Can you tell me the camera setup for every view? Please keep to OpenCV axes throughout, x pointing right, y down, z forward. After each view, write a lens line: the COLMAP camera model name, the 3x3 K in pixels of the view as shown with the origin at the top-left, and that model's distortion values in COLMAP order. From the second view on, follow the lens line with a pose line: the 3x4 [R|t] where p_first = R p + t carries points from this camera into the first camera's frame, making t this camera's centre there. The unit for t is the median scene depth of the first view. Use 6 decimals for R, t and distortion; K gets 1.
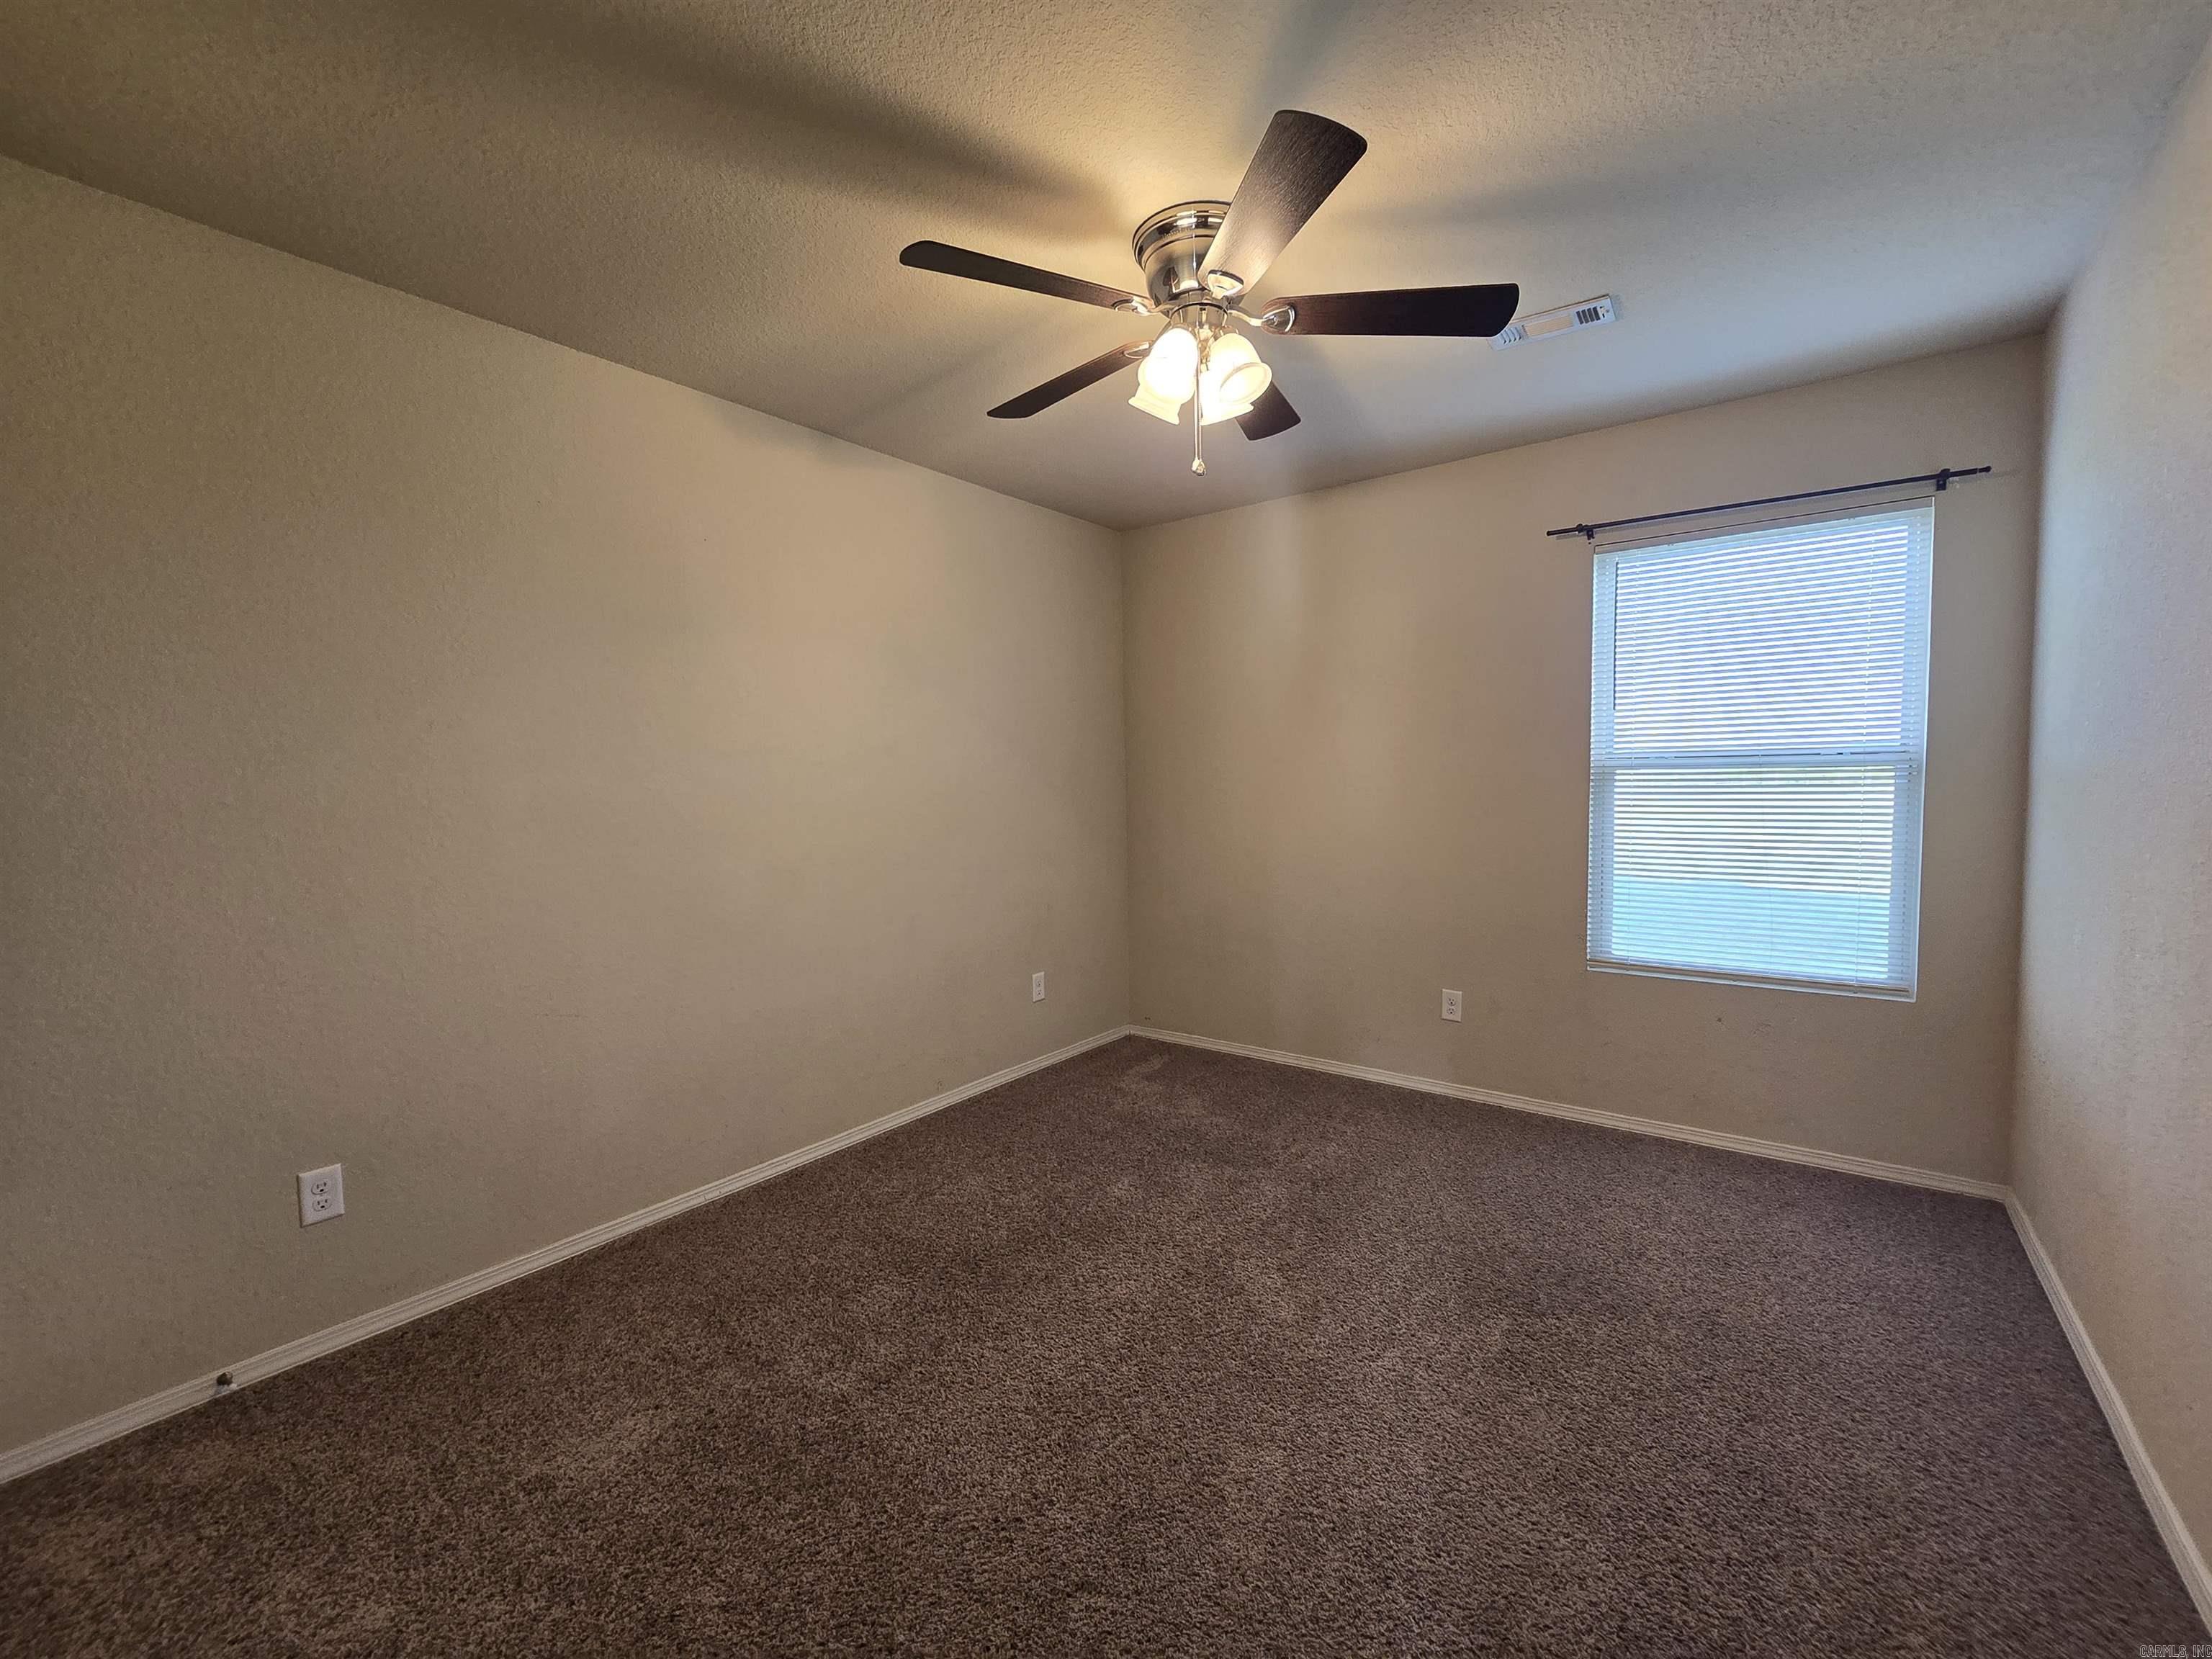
lens RADIAL K [[915.9, 0, 1106.0], [0, 915.9, 829.5], [0, 0, 1]] dist [-0.018485, 0.004330]
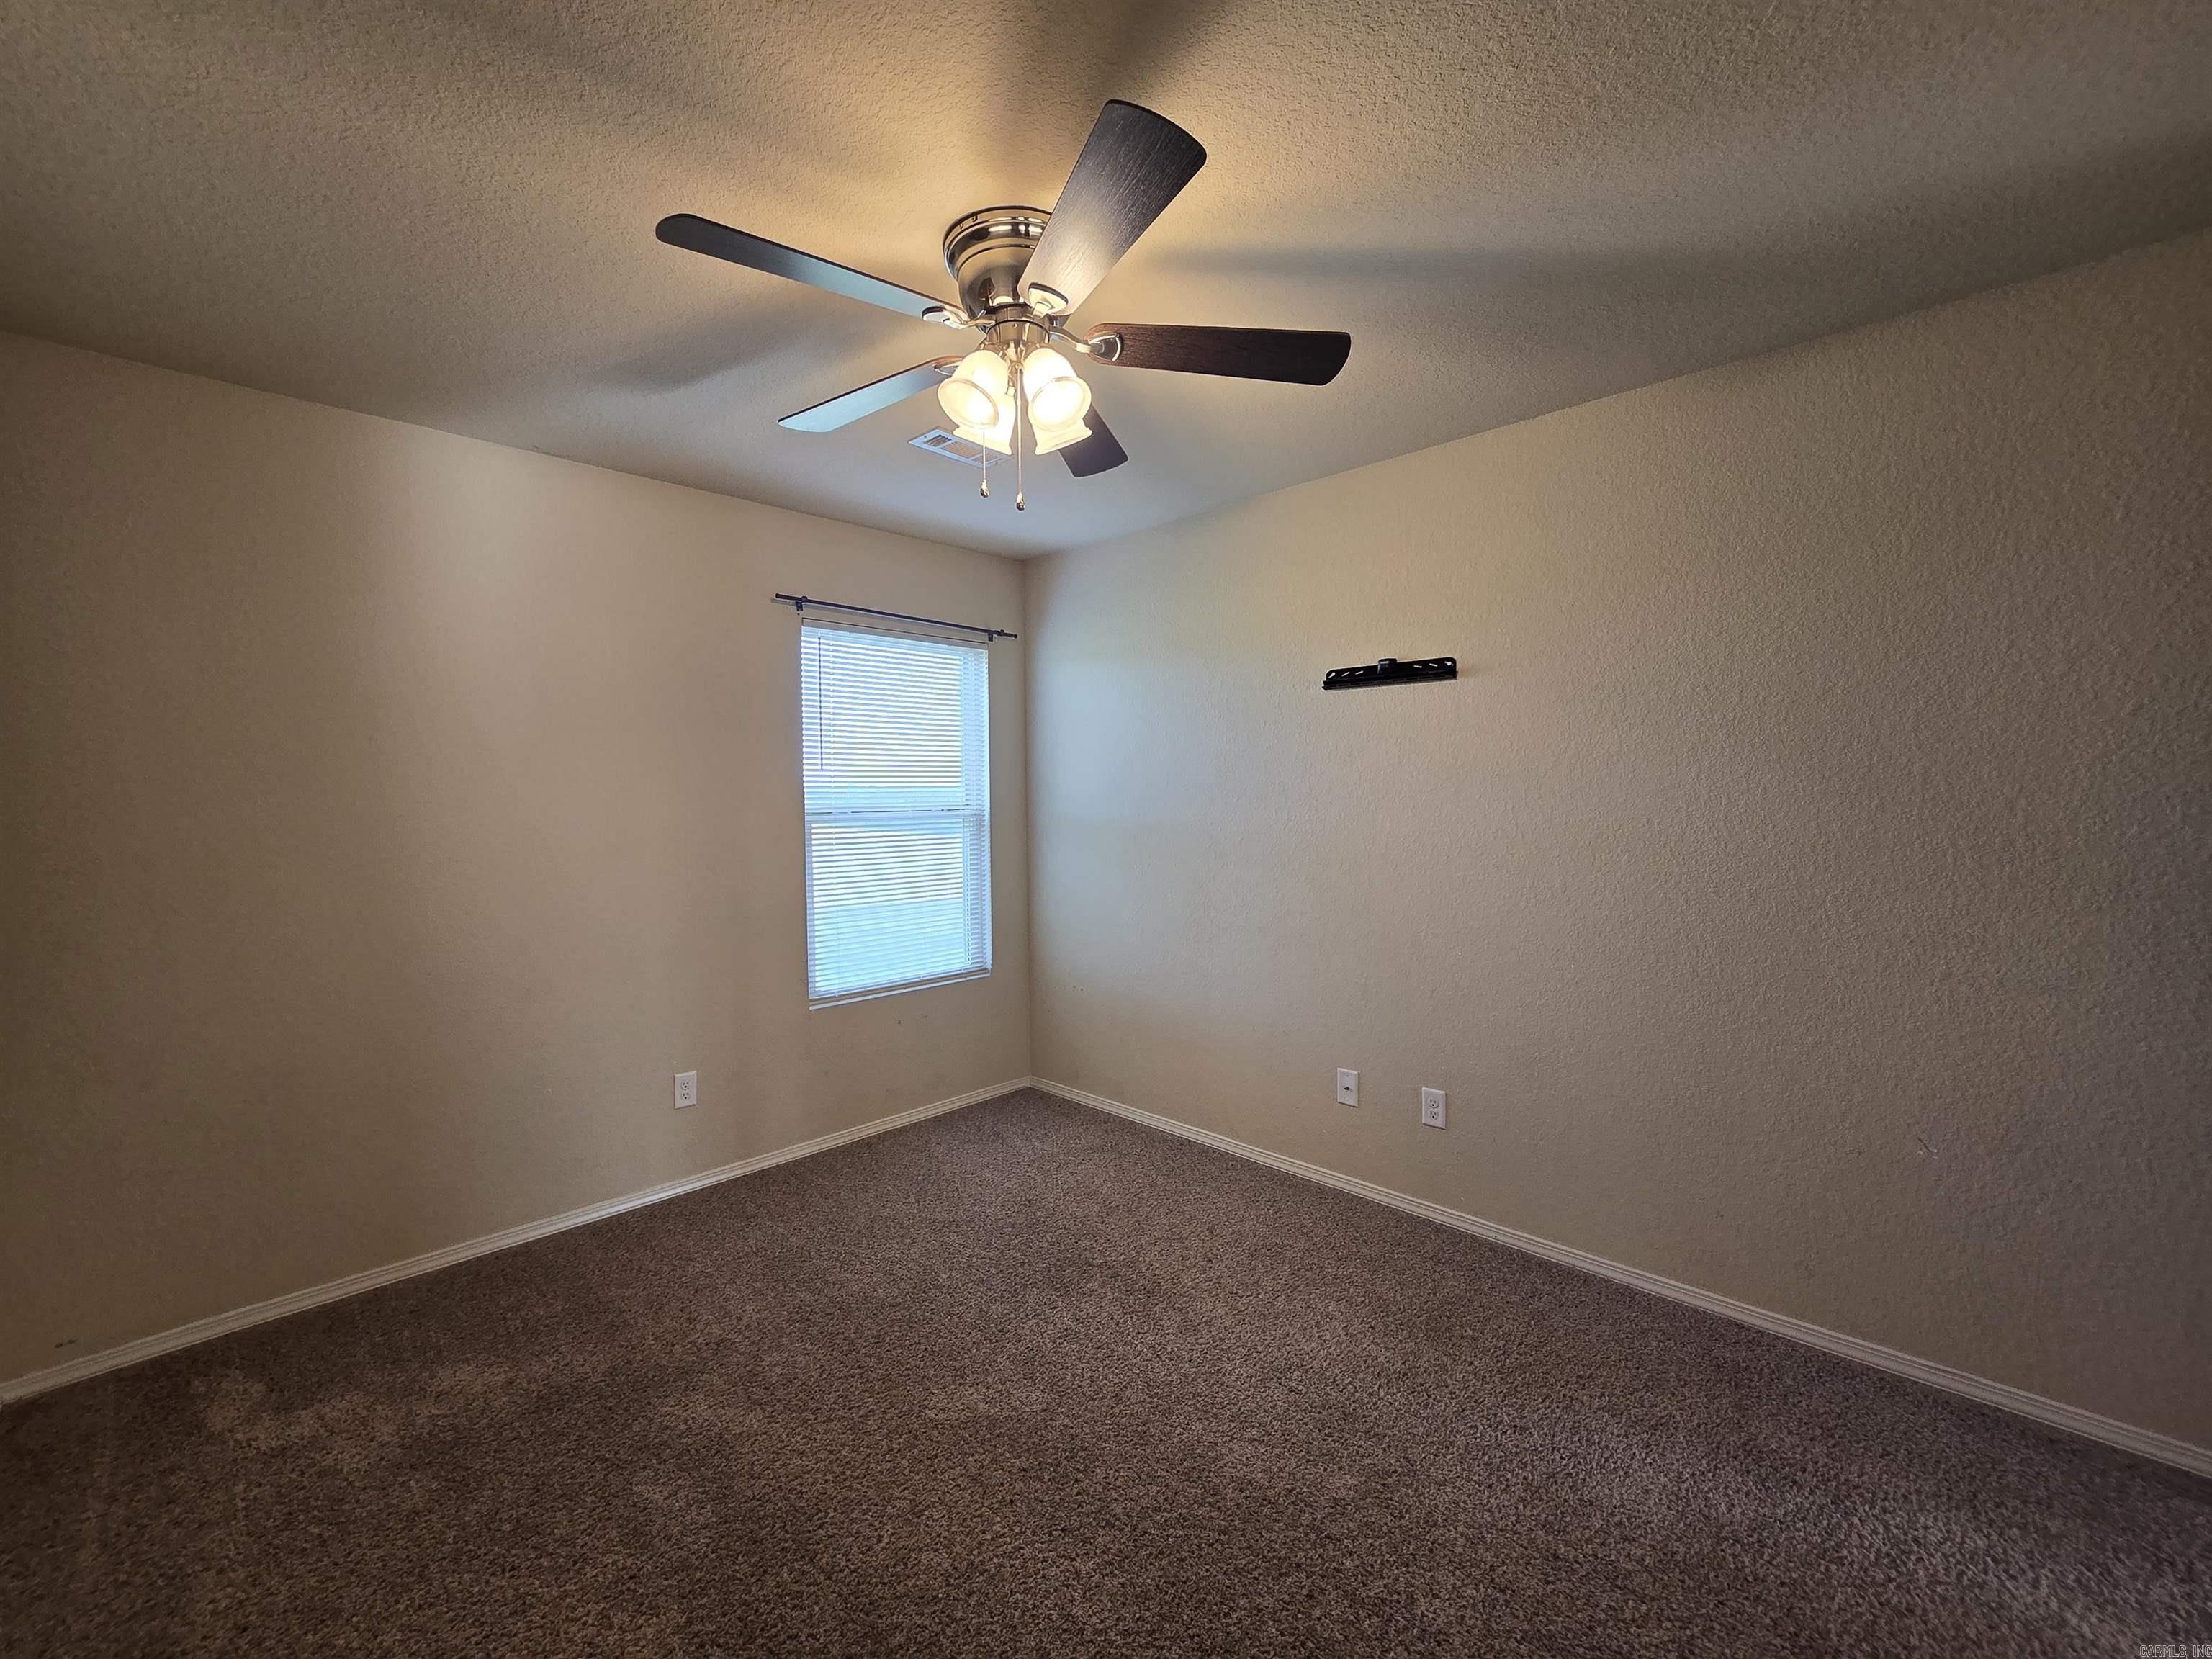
lens RADIAL K [[915.9, 0, 1106.0], [0, 915.9, 829.5], [0, 0, 1]] dist [-0.018485, 0.004330]
pose [[0.108071, -0.020188, 0.993938, -0.537600], [0.065565, 0.997762, 0.013136, -0.053256], [-0.991979, 0.063748, 0.109153, 0.568041]]
